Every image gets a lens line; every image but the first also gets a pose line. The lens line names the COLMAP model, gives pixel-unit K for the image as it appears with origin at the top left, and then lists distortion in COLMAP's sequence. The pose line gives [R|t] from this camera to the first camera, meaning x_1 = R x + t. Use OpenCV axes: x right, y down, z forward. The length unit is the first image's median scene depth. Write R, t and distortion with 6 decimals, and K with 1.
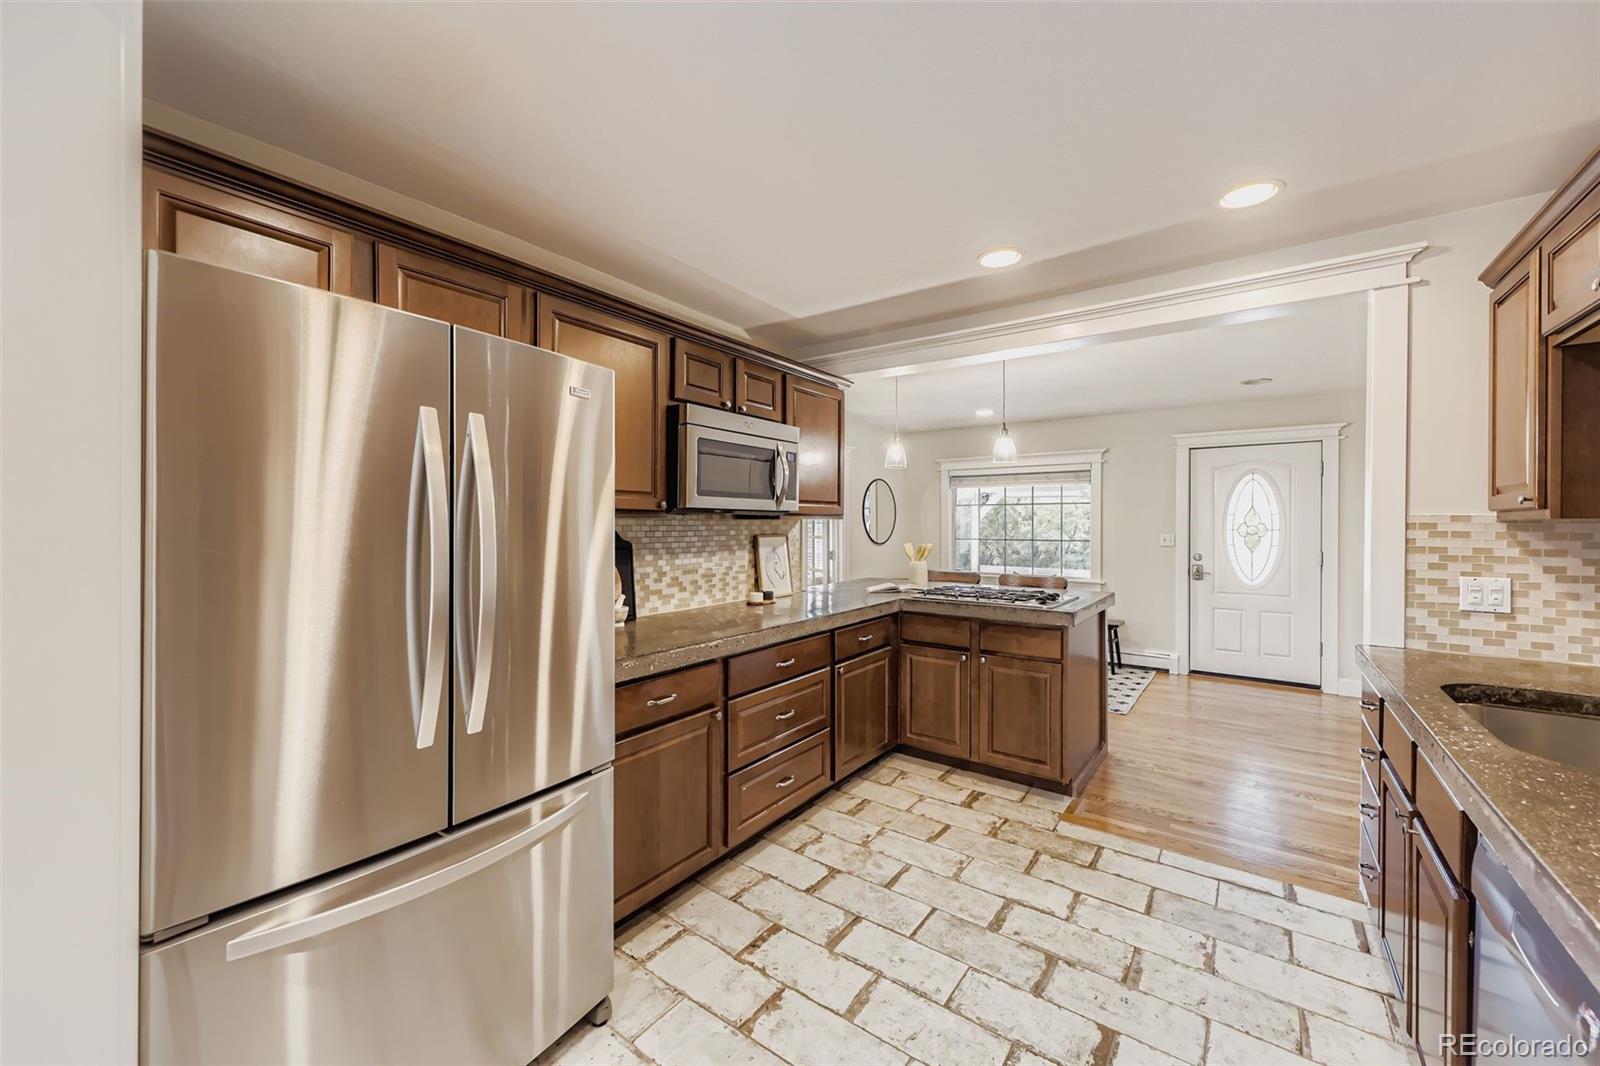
lens RADIAL K [[623.7, 0, 792.3], [0, 623.7, 525.7], [0, 0, 1]] dist [0.007056, -0.000997]
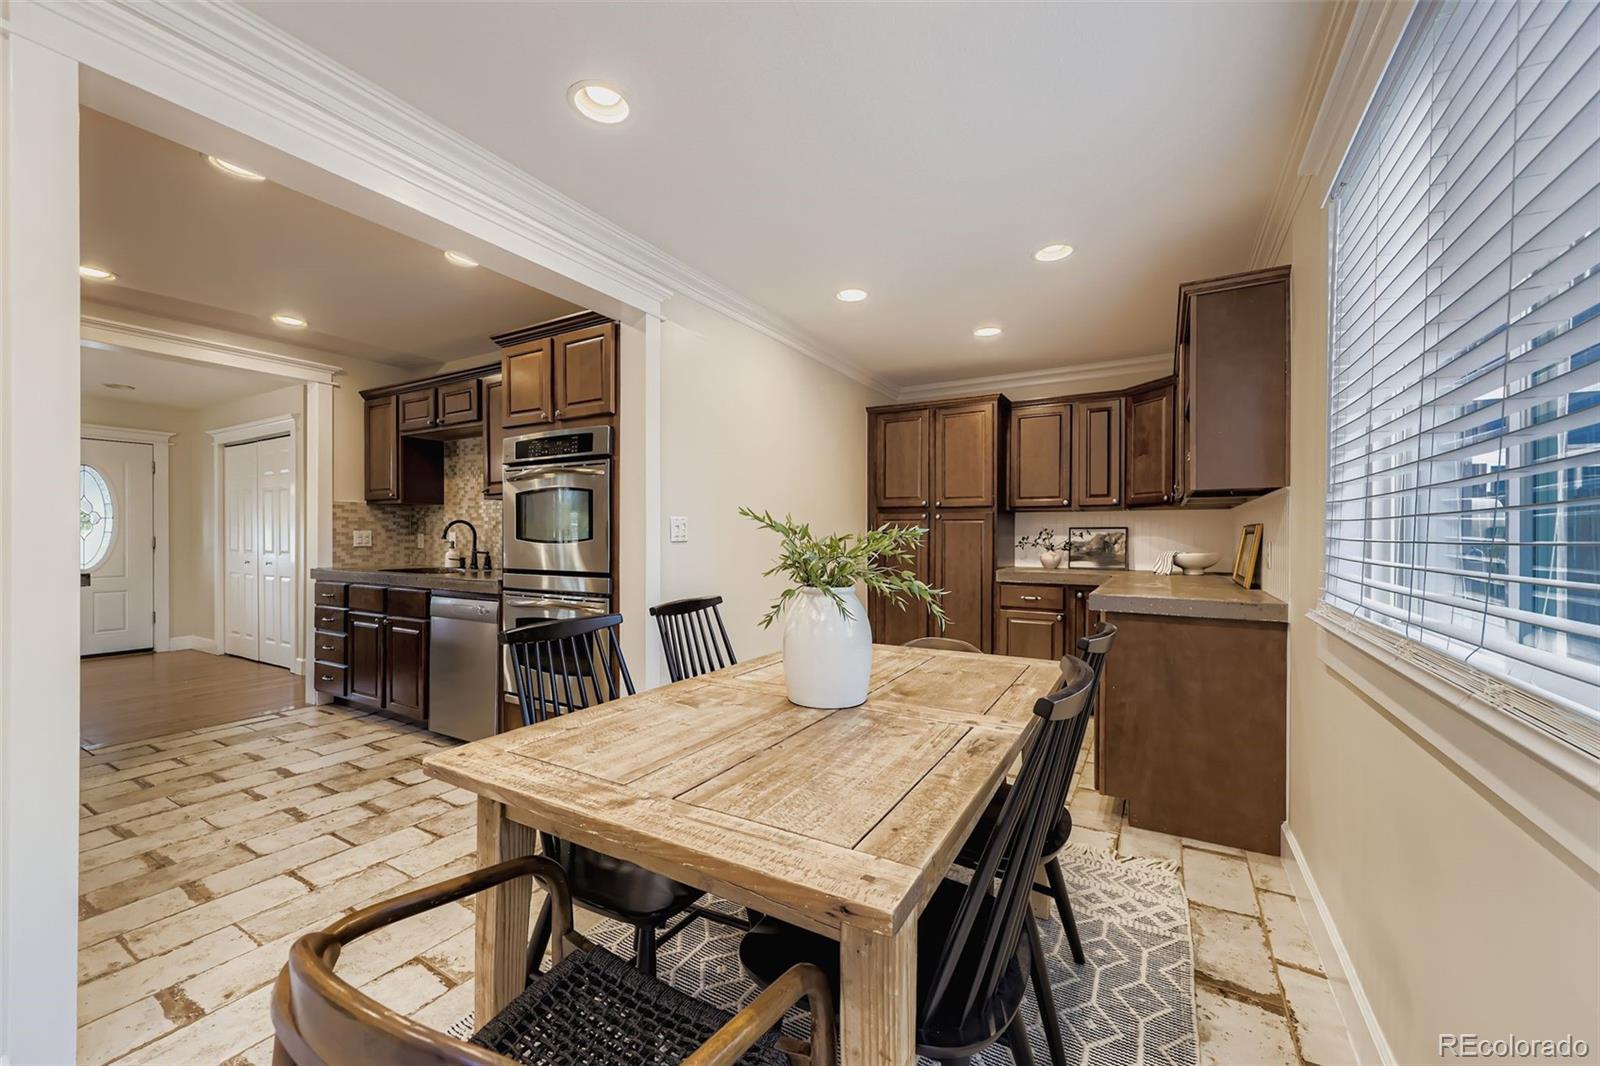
lens RADIAL K [[623.7, 0, 800.0], [0, 623.7, 540.5], [0, 0, 1]] dist [0.007056, -0.000997]
pose [[-0.101756, -0.011415, 0.994744, -1.103100], [0.002156, 0.999929, 0.011695, 0.085202], [-0.994807, 0.003334, -0.101724, -0.262356]]
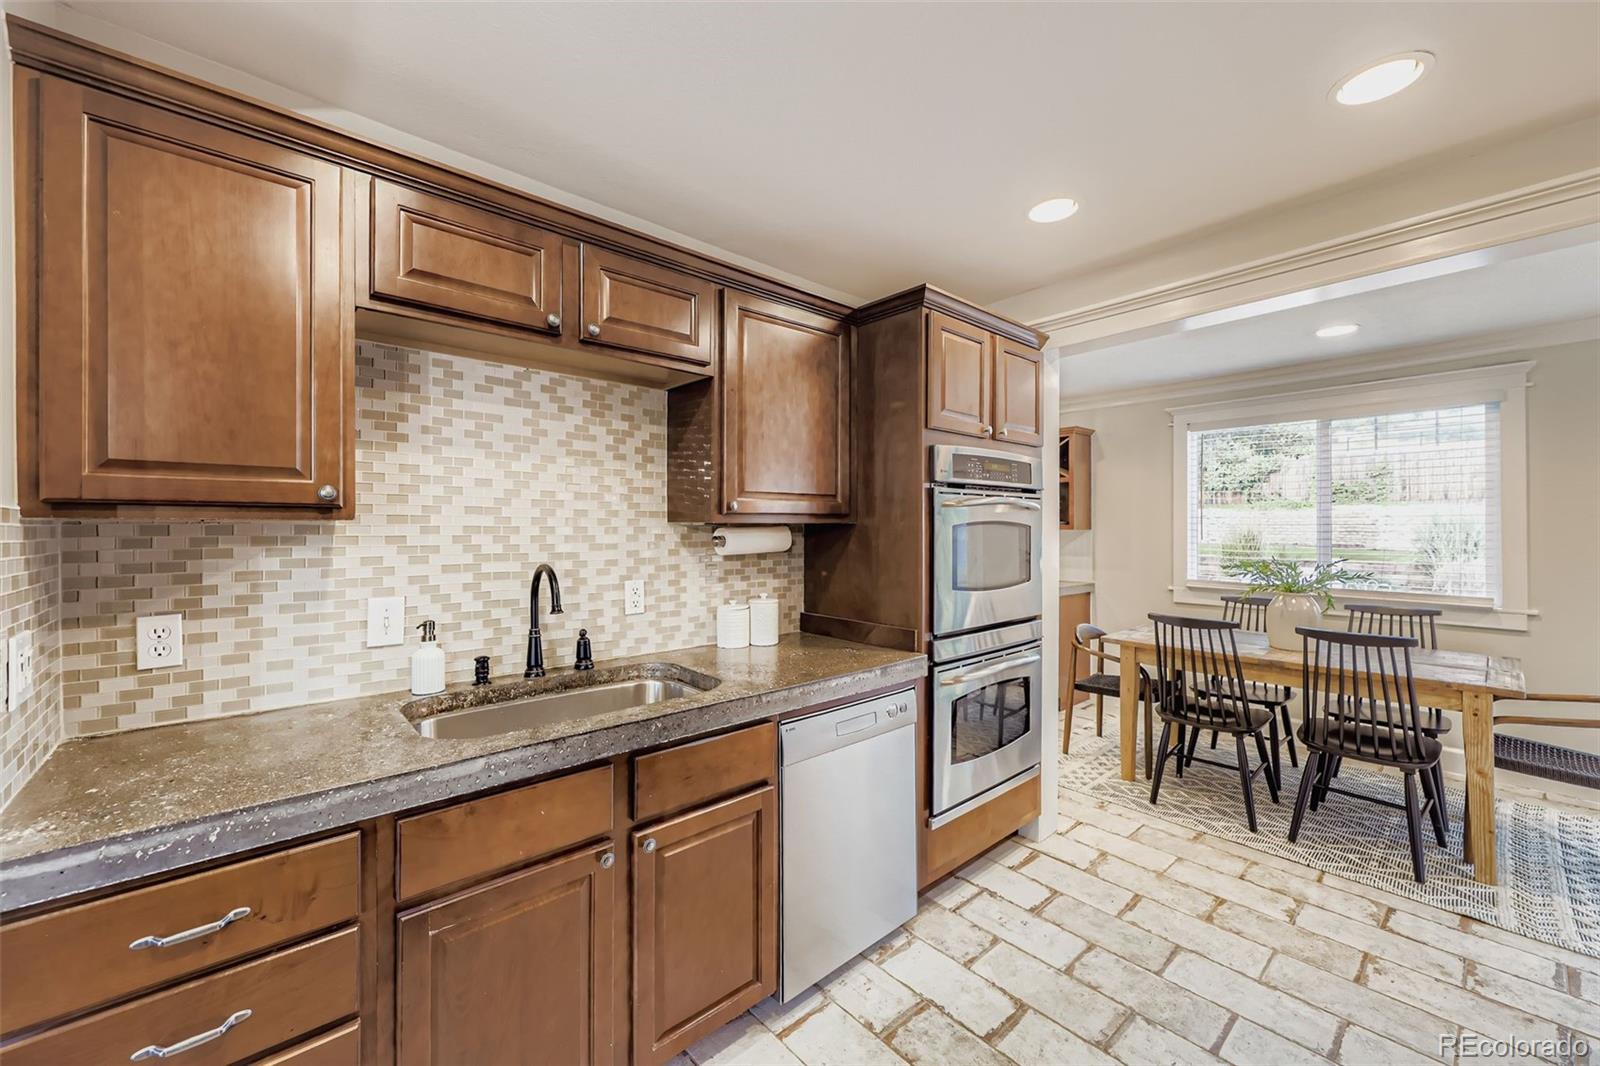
lens RADIAL K [[623.7, 0, 808.5], [0, 623.7, 525.9], [0, 0, 1]] dist [0.007056, -0.000997]
pose [[-0.978415, -0.005332, 0.206583, 0.352467], [-0.003789, 0.999962, 0.007861, -0.009136], [-0.206617, 0.006909, -0.978398, 1.227546]]
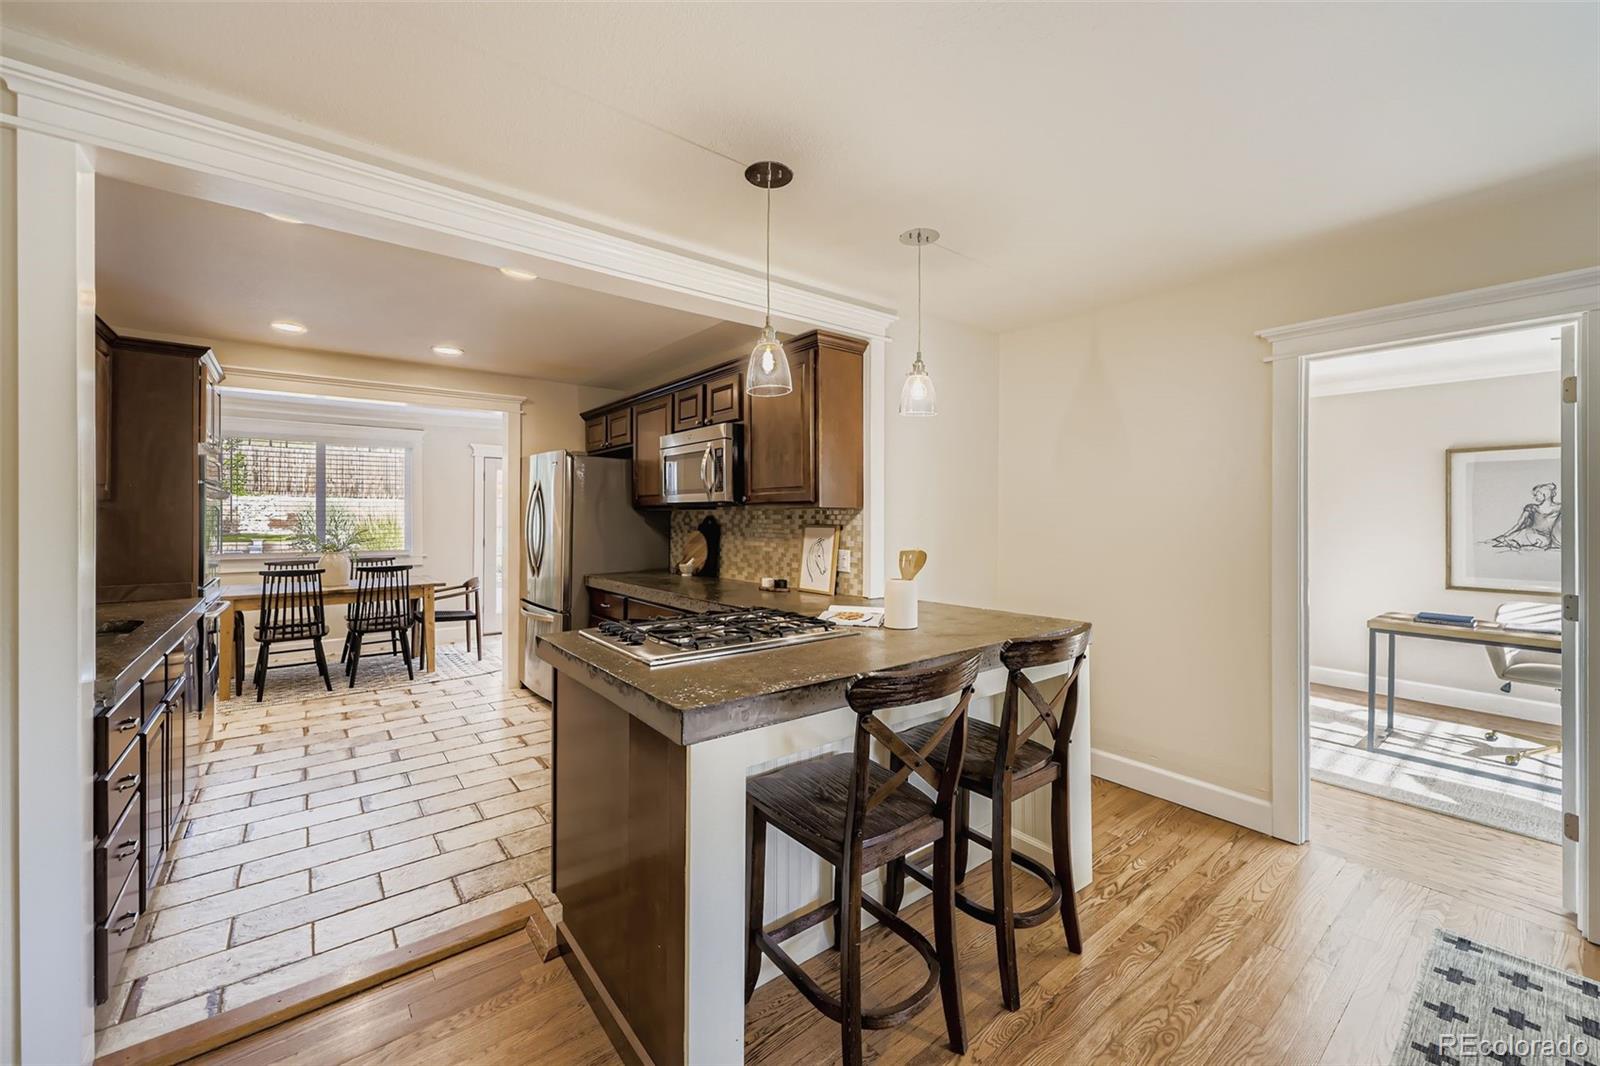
lens RADIAL K [[623.7, 0, 803.8], [0, 623.7, 516.9], [0, 0, 1]] dist [0.007056, -0.000997]
pose [[-0.256219, 0.000046, -0.966619, 1.368893], [-0.006091, 0.999980, 0.001662, 0.000452], [0.966600, 0.006313, -0.256214, 1.911709]]
